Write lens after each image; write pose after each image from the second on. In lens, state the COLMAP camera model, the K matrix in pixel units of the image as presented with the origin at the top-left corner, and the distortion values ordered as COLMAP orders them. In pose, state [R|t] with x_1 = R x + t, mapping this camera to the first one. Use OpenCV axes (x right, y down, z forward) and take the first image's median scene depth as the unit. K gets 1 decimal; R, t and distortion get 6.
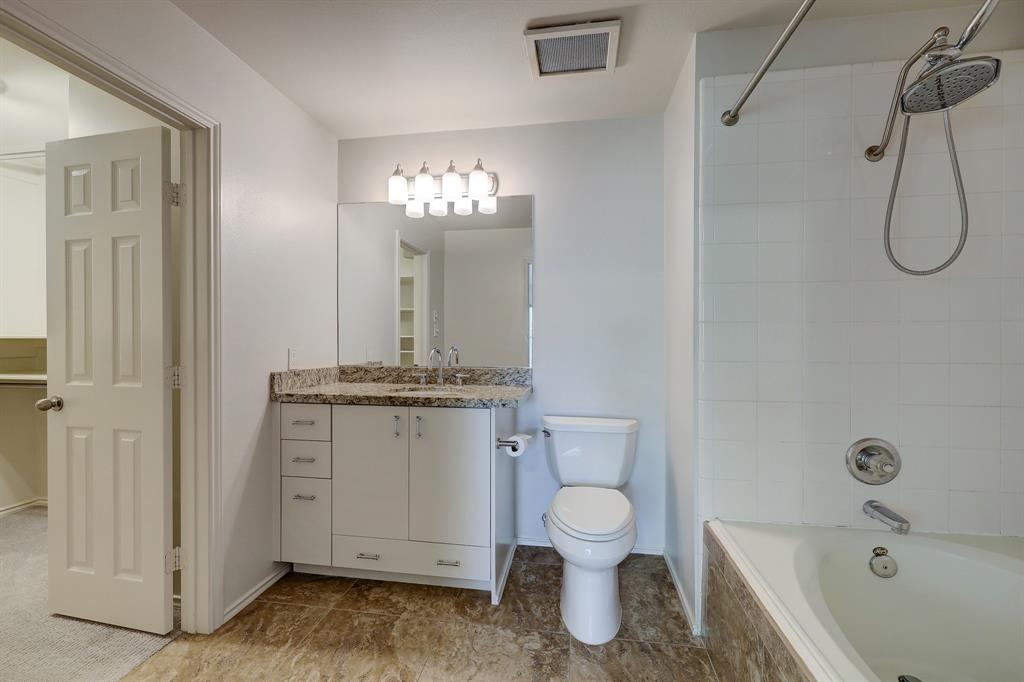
lens RADIAL K [[427.0, 0, 511.6], [0, 427.0, 341.0], [0, 0, 1]] dist [-0.000382, 0.000507]
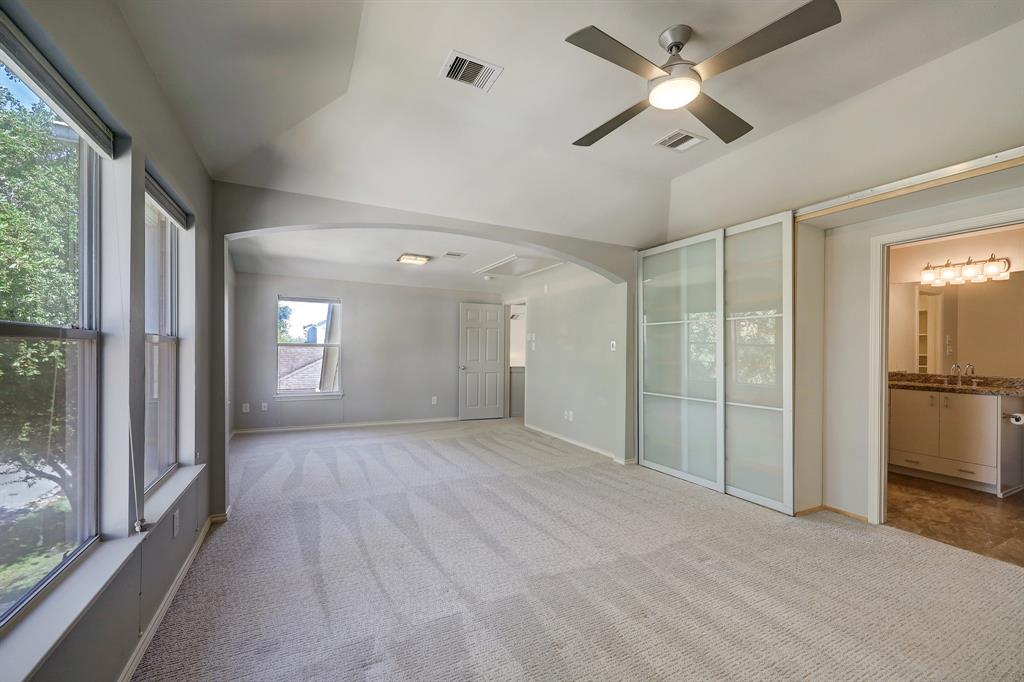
lens RADIAL K [[427.0, 0, 530.1], [0, 427.0, 348.1], [0, 0, 1]] dist [-0.000382, 0.000507]
pose [[0.599941, 0.003753, -0.800035, 0.175692], [-0.008407, 0.999963, -0.001613, -0.031014], [0.800000, 0.007694, 0.599951, -1.438801]]
